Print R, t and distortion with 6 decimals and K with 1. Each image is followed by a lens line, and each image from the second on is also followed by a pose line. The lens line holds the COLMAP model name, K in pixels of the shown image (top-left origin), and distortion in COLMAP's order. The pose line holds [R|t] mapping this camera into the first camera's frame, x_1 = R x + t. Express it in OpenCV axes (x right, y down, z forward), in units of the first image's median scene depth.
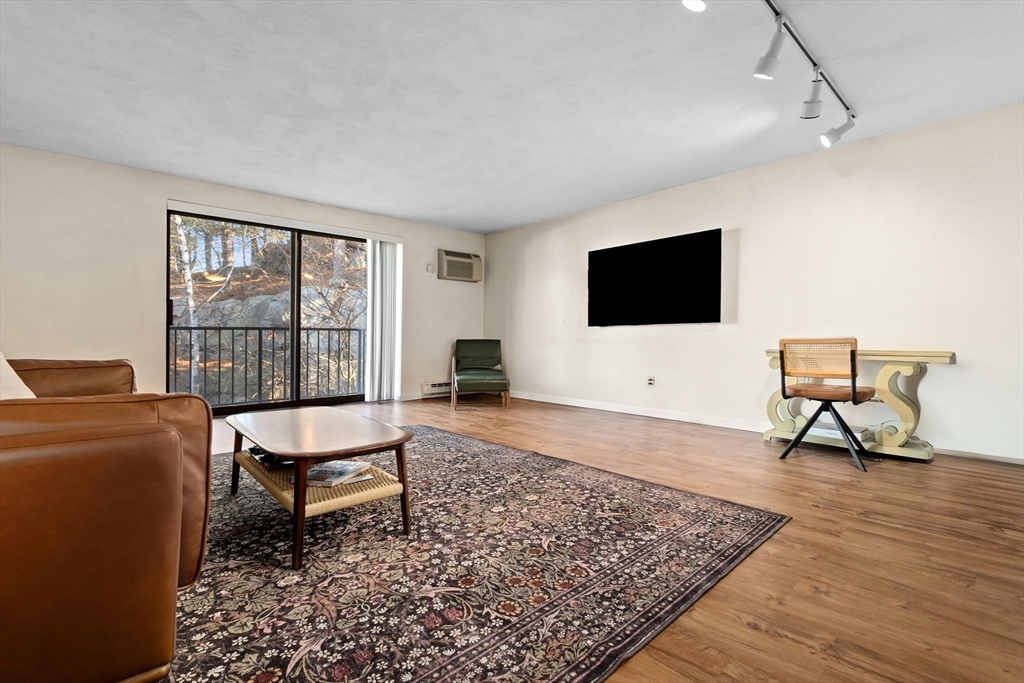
lens RADIAL K [[472.9, 0, 512.0], [0, 472.9, 341.5], [0, 0, 1]] dist [-0.002570, -0.000444]
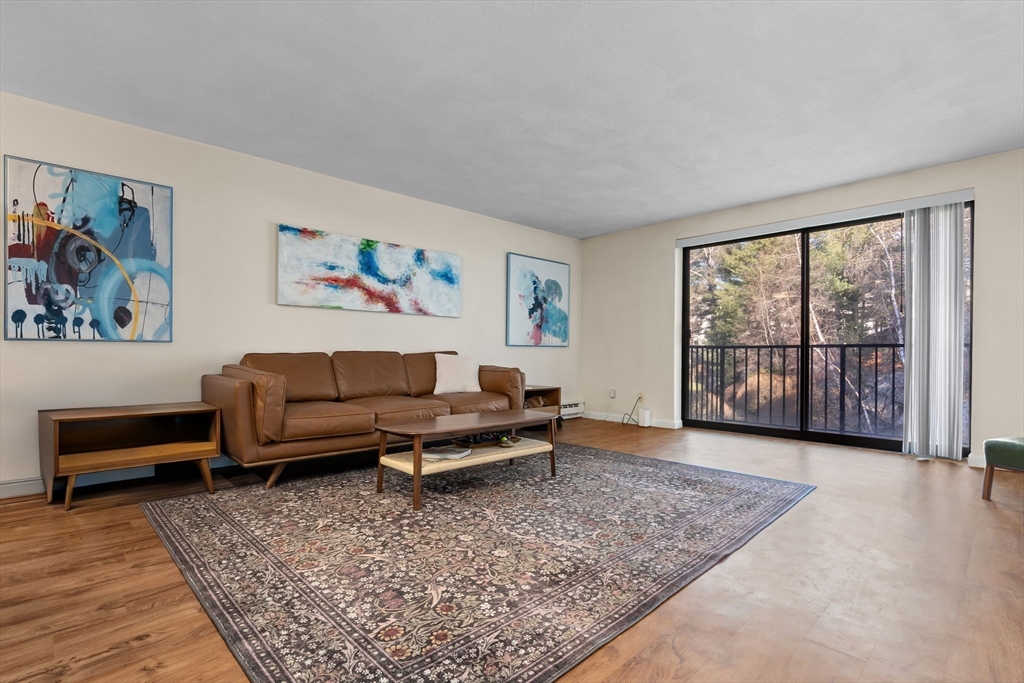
lens RADIAL K [[494.6, 0, 512.0], [0, 494.6, 341.5], [0, 0, 1]] dist [-0.000596, 0.001071]
pose [[-0.010950, -0.023409, -0.999666, 1.053249], [-0.013948, 0.999632, -0.023256, -0.017073], [0.999843, 0.013689, -0.011273, 1.194975]]
